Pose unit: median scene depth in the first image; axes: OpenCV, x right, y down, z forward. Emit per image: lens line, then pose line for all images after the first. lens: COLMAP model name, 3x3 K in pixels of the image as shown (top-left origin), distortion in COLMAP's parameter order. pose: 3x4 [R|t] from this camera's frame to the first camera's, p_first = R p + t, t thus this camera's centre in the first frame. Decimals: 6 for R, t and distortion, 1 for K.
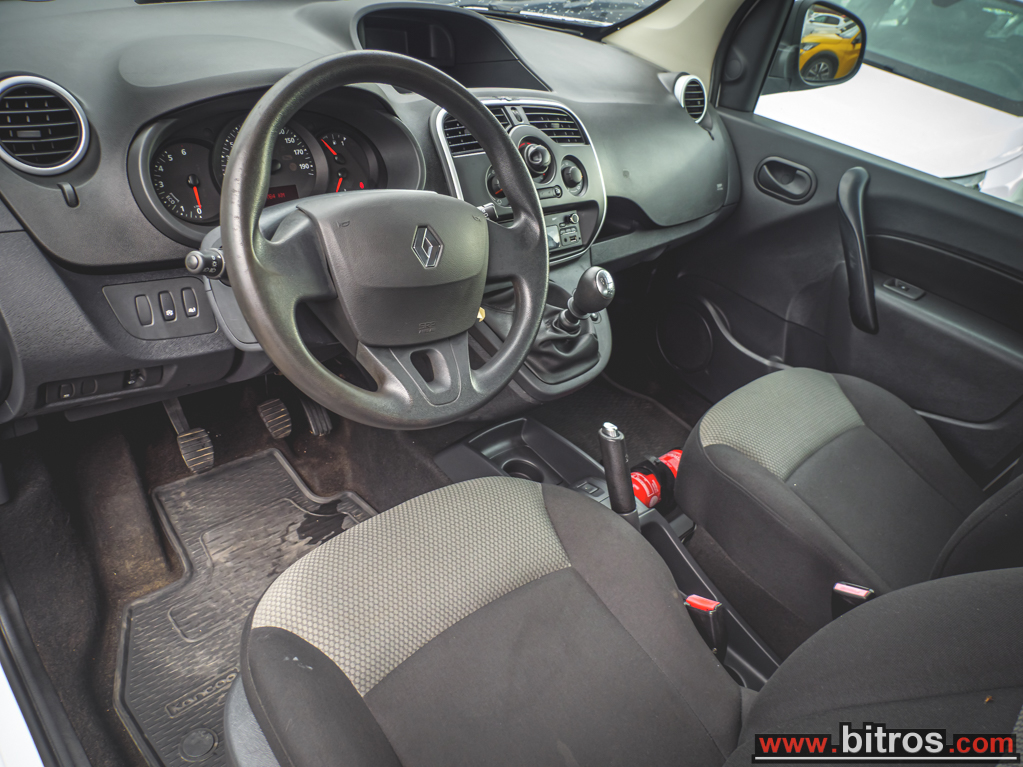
lens RADIAL K [[753.8, 0, 510.6], [0, 753.8, 383.8], [0, 0, 1]] dist [-0.049383, 0.019879]
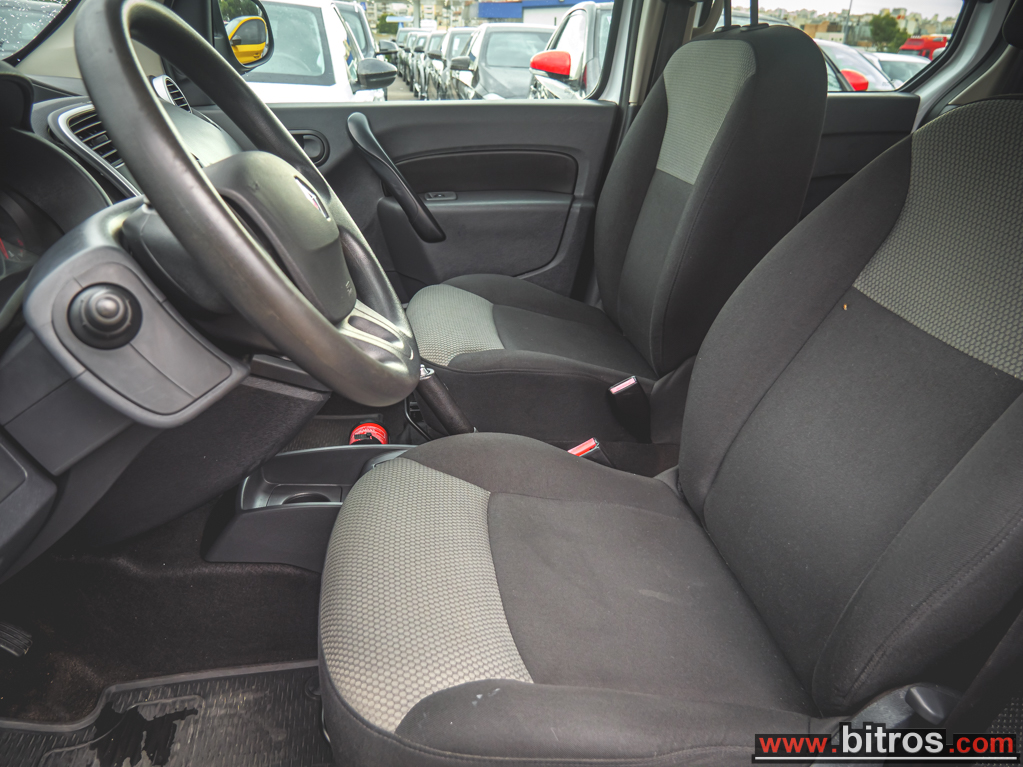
lens RADIAL K [[753.8, 0, 510.3], [0, 753.8, 383.1], [0, 0, 1]] dist [-0.049383, 0.019879]
pose [[0.570248, -0.484038, 0.663720, -0.338171], [0.524352, 0.836432, 0.159486, -0.014180], [-0.632354, 0.257077, 0.730780, 0.157636]]
